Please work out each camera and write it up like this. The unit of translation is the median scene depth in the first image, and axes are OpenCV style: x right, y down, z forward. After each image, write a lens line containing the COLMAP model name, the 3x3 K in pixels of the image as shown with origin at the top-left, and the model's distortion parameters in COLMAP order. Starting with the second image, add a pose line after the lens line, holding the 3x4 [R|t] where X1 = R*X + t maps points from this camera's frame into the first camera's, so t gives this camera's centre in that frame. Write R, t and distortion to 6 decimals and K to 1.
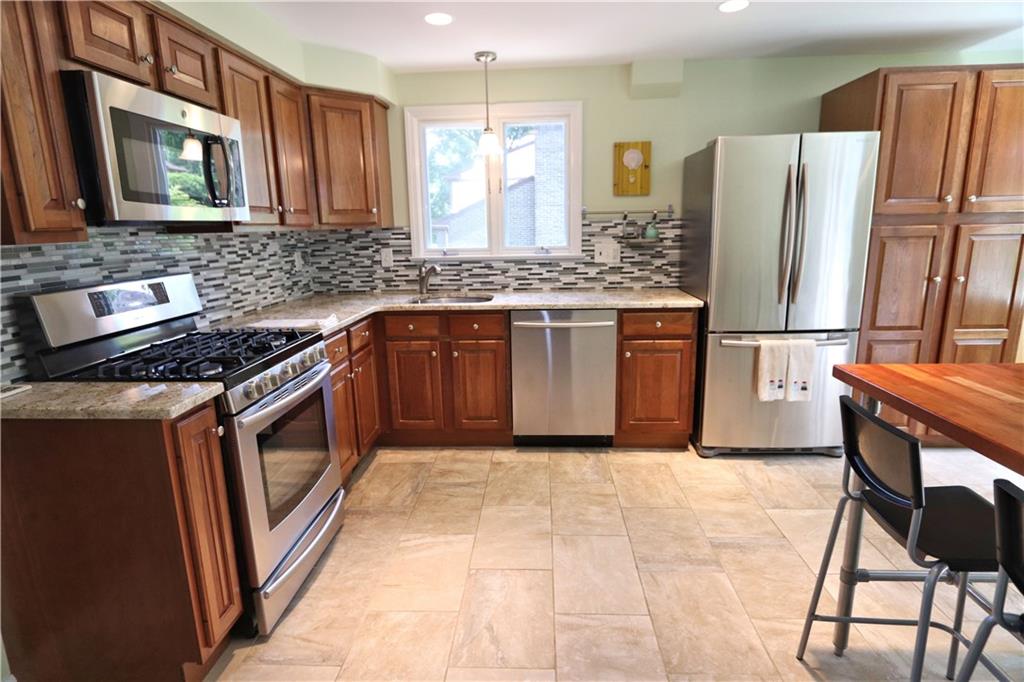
lens RADIAL K [[557.4, 0, 506.9], [0, 557.4, 344.1], [0, 0, 1]] dist [-0.011110, 0.002958]
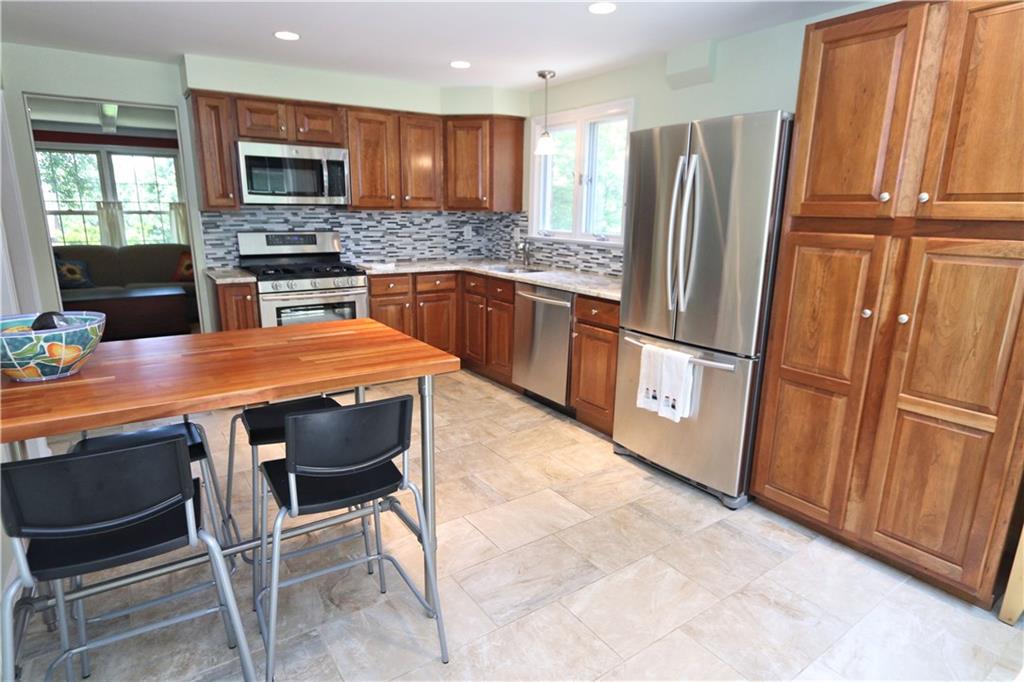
lens RADIAL K [[557.4, 0, 493.3], [0, 557.4, 339.8], [0, 0, 1]] dist [-0.011110, 0.002958]
pose [[0.606204, 0.212312, -0.766446, 0.934677], [-0.193558, 0.974118, 0.116748, -0.067433], [0.771396, 0.077579, 0.631609, 0.180767]]
